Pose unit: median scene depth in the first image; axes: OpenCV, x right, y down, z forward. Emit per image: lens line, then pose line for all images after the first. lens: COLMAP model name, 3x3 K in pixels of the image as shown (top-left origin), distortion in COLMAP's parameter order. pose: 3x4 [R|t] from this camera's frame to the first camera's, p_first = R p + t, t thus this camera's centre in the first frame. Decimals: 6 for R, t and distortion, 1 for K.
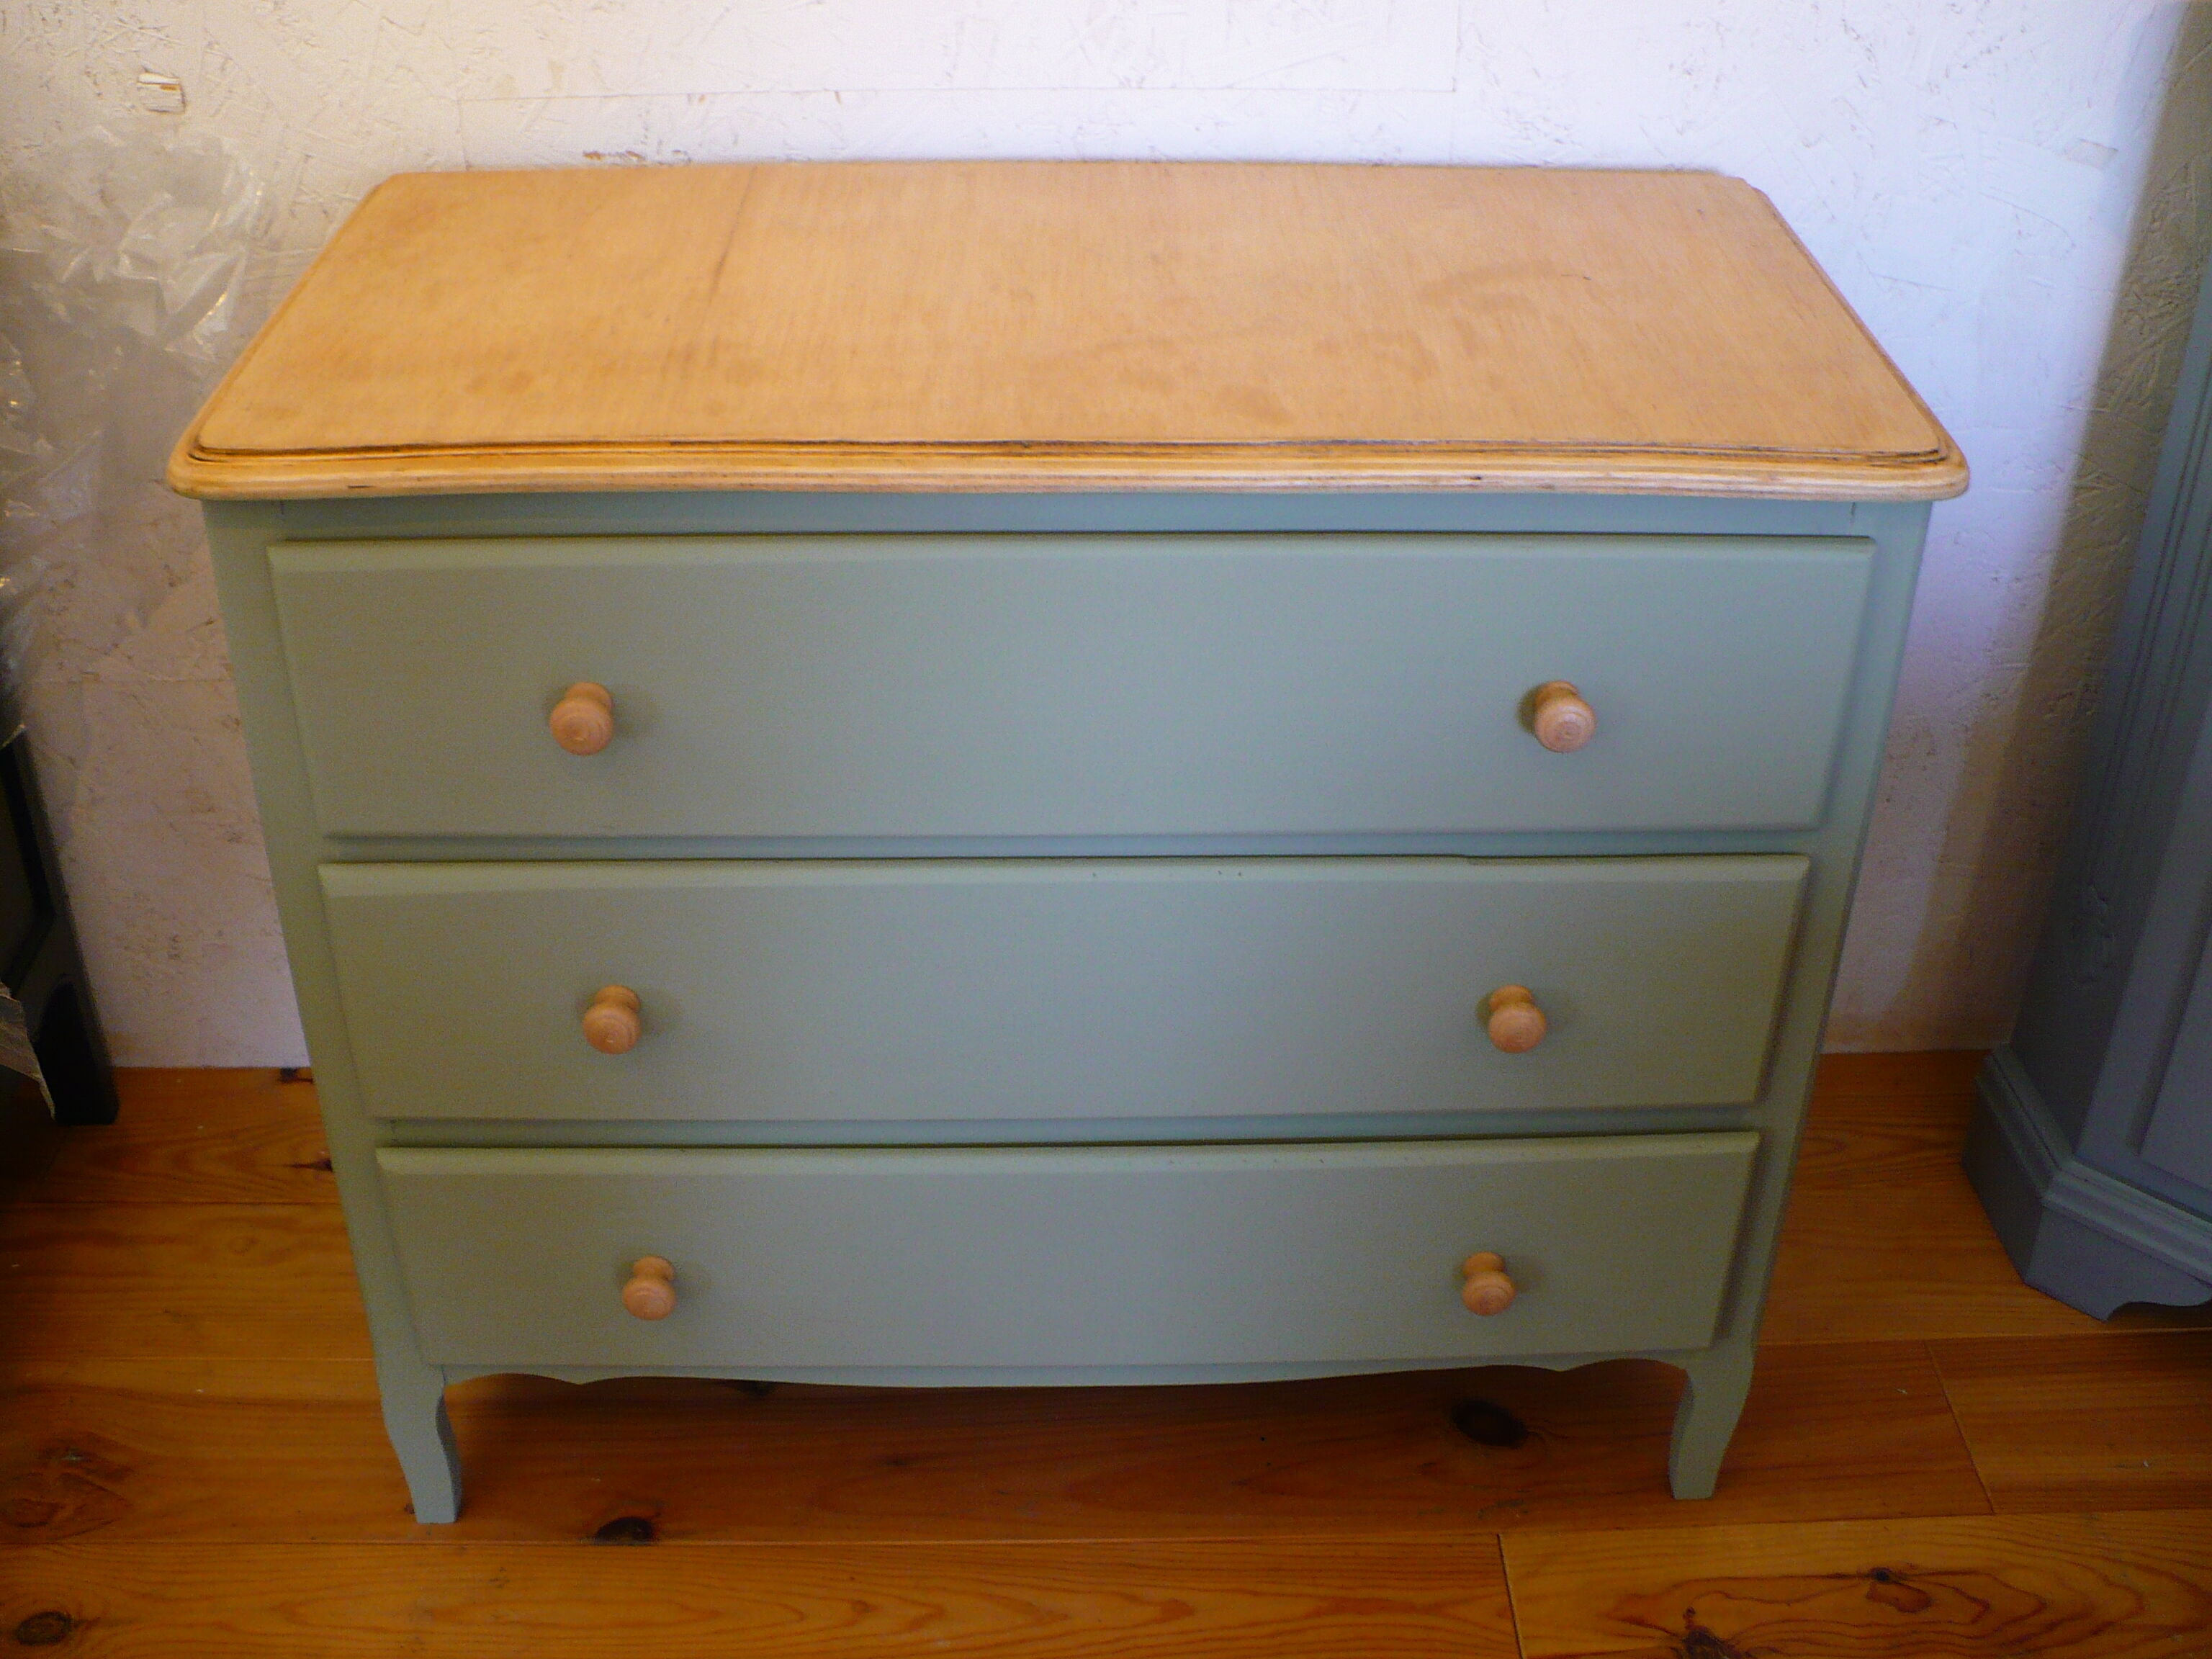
lens RADIAL K [[2419.5, 0, 1122.4], [0, 2419.5, 827.2], [0, 0, 1]] dist [-0.140123, 0.000000]
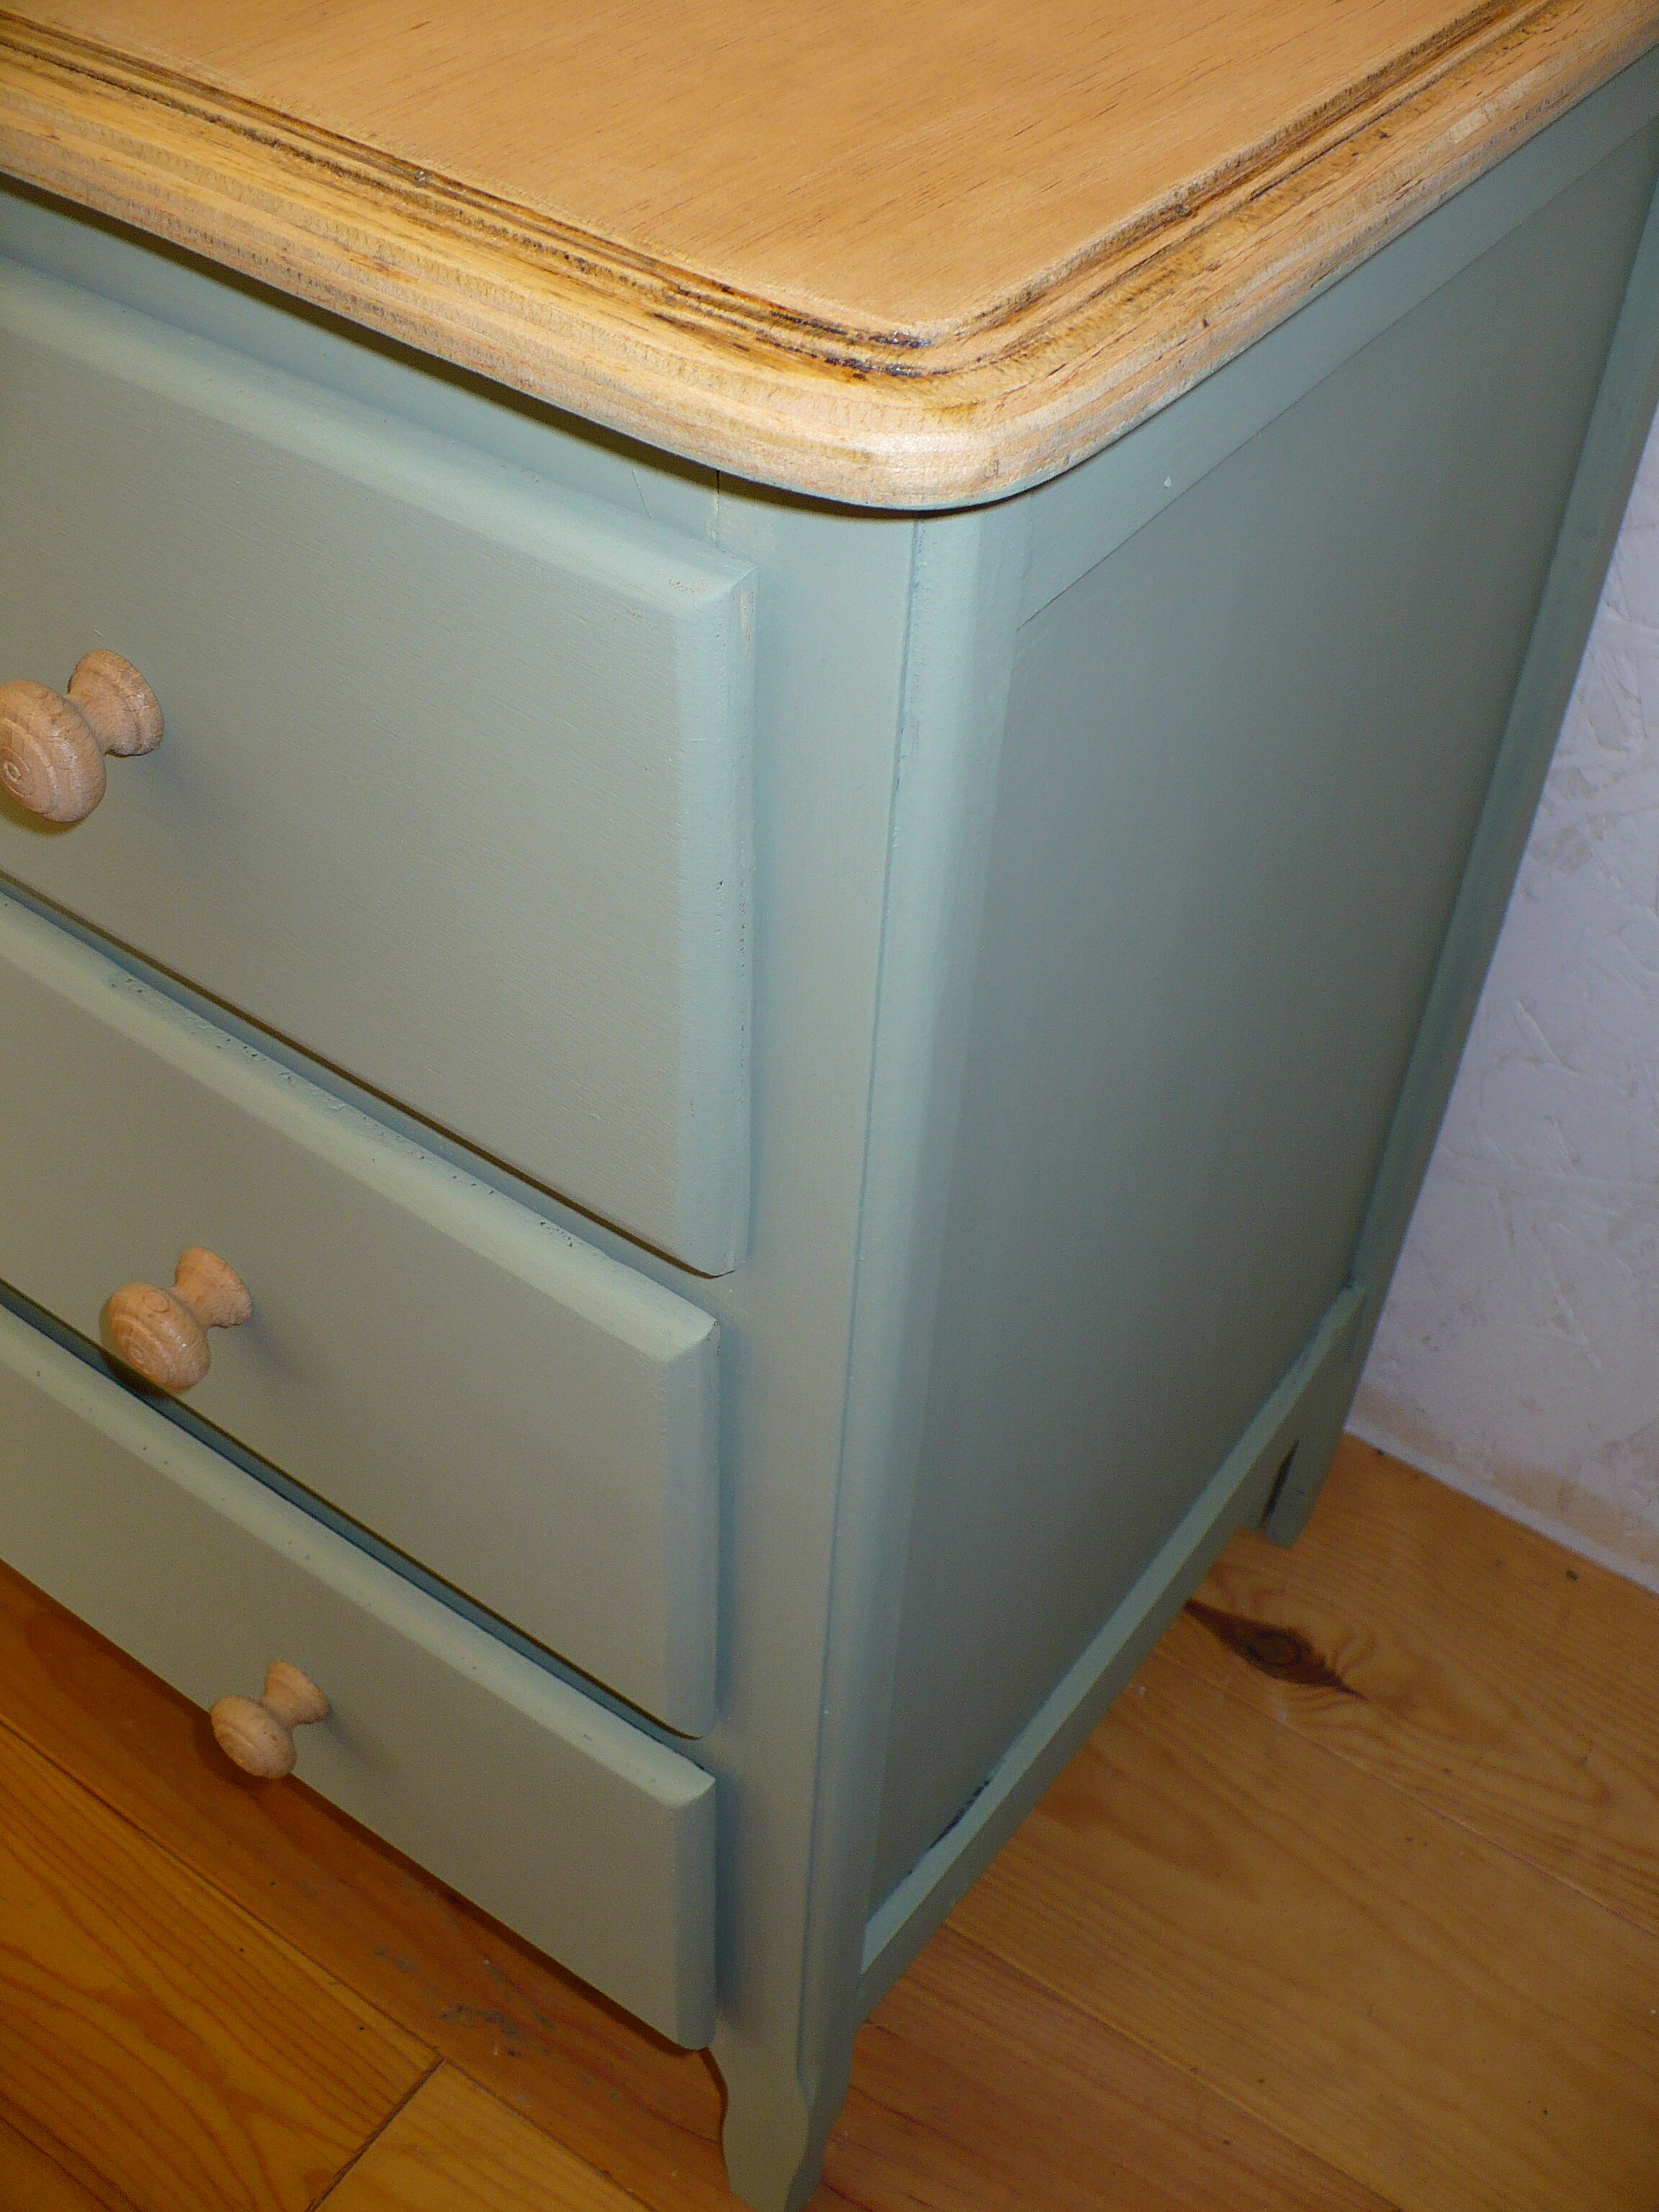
lens RADIAL K [[2419.5, 0, 810.6], [0, 2419.5, 1113.3], [0, 0, 1]] dist [-0.140123, 0.000000]
pose [[0.812384, 0.439727, -0.382978, 0.479526], [-0.364166, 0.895531, 0.255750, -0.141359], [0.455429, -0.068300, 0.887649, 0.709924]]
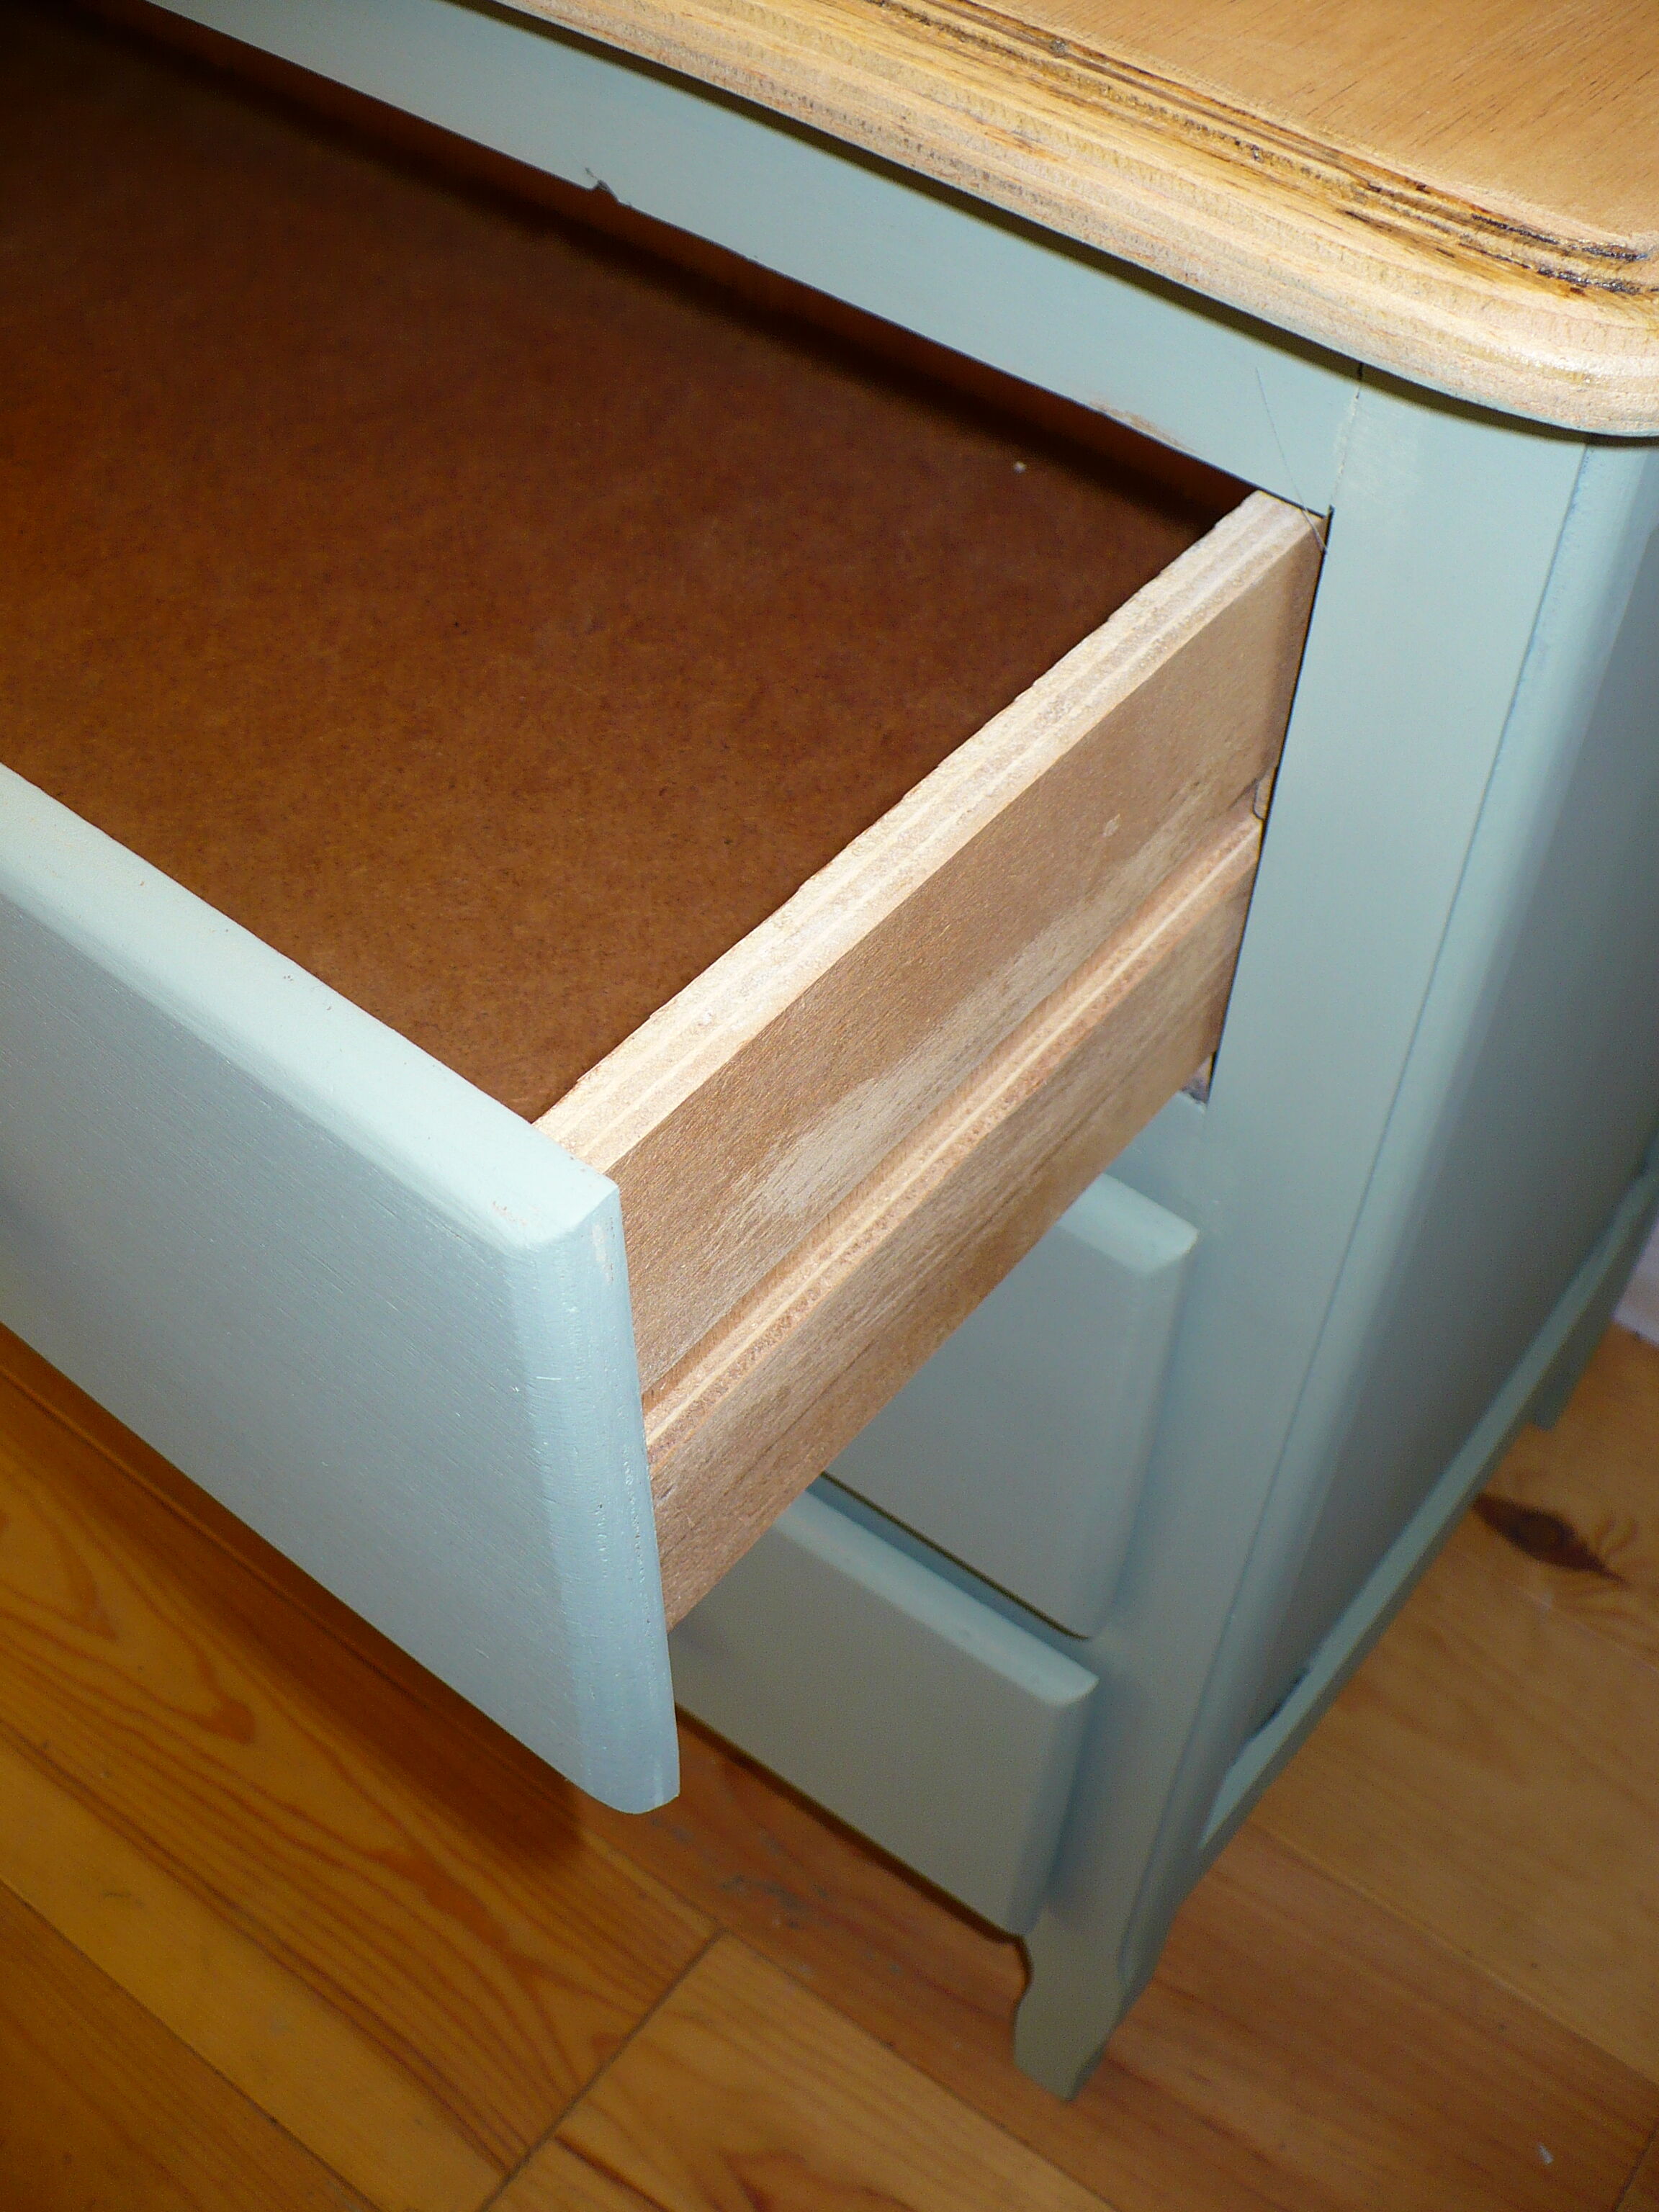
lens RADIAL K [[2419.5, 0, 815.7], [0, 2419.5, 1124.5], [0, 0, 1]] dist [-0.140123, 0.000000]
pose [[0.788924, 0.486096, -0.375913, 0.412184], [-0.373149, 0.865012, 0.335431, -0.124396], [0.488221, -0.124358, 0.863815, 0.691096]]
